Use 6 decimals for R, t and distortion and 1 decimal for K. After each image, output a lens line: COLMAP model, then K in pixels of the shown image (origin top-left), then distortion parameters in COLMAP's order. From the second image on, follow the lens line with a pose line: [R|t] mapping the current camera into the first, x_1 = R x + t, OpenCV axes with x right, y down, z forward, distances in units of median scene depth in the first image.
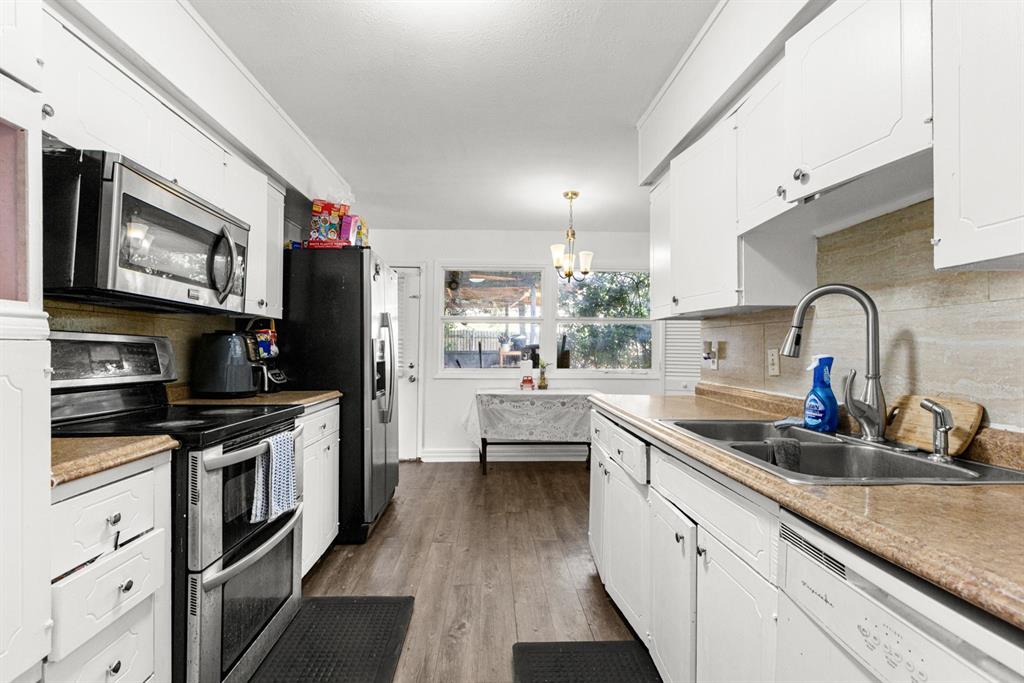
lens RADIAL K [[523.3, 0, 475.0], [0, 523.3, 345.4], [0, 0, 1]] dist [0.000662, -0.000106]
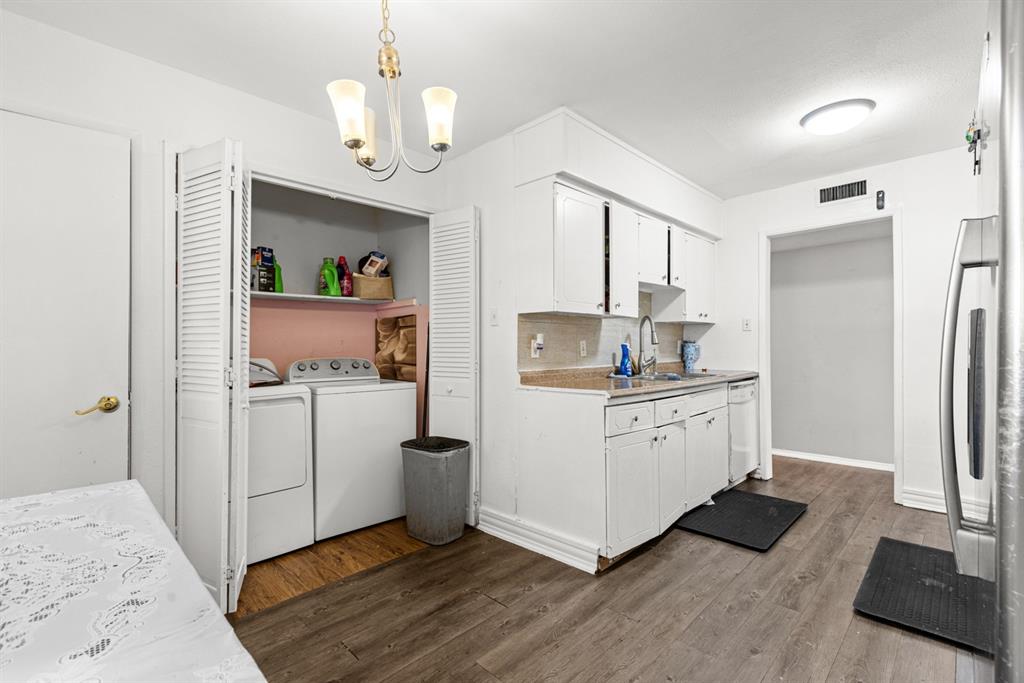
lens RADIAL K [[448.6, 0, 512.0], [0, 448.6, 341.5], [0, 0, 1]] dist [0.000793, 0.000184]
pose [[-0.733117, -0.000860, 0.680102, -0.175334], [-0.004401, 0.999984, -0.003479, 0.011411], [-0.680088, -0.005544, -0.733109, 1.647925]]
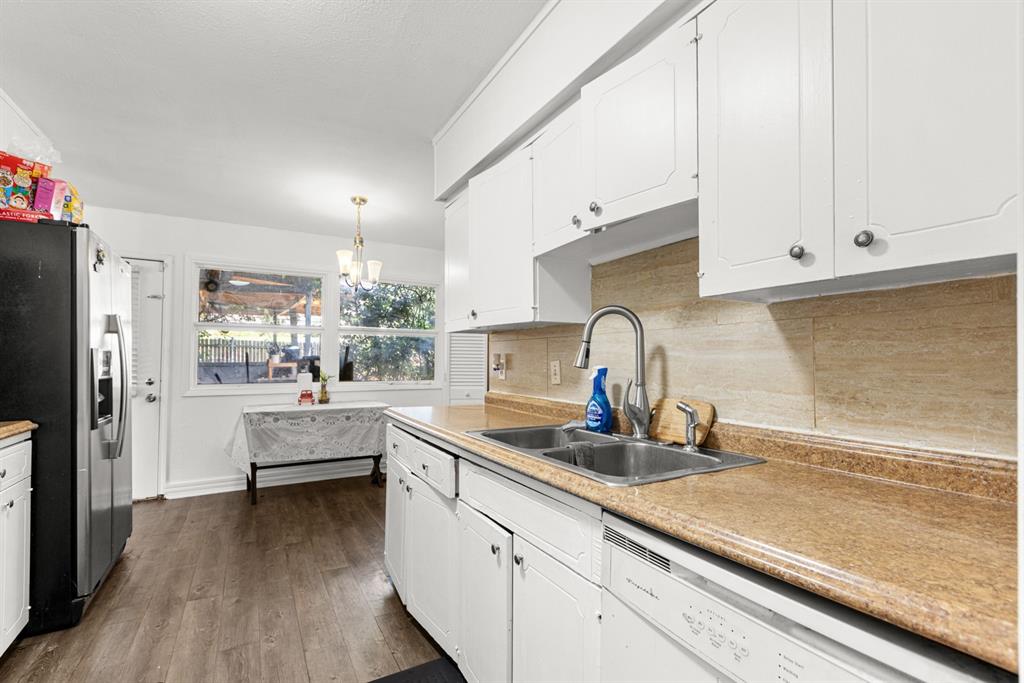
lens RADIAL K [[501.7, 0, 527.0], [0, 501.7, 353.4], [0, 0, 1]] dist [0.000392, -0.000987]
pose [[0.861476, 0.003532, 0.507786, -0.026079], [-0.000814, 0.999984, -0.005573, -0.002380], [-0.507798, 0.004388, 0.861465, 0.071076]]
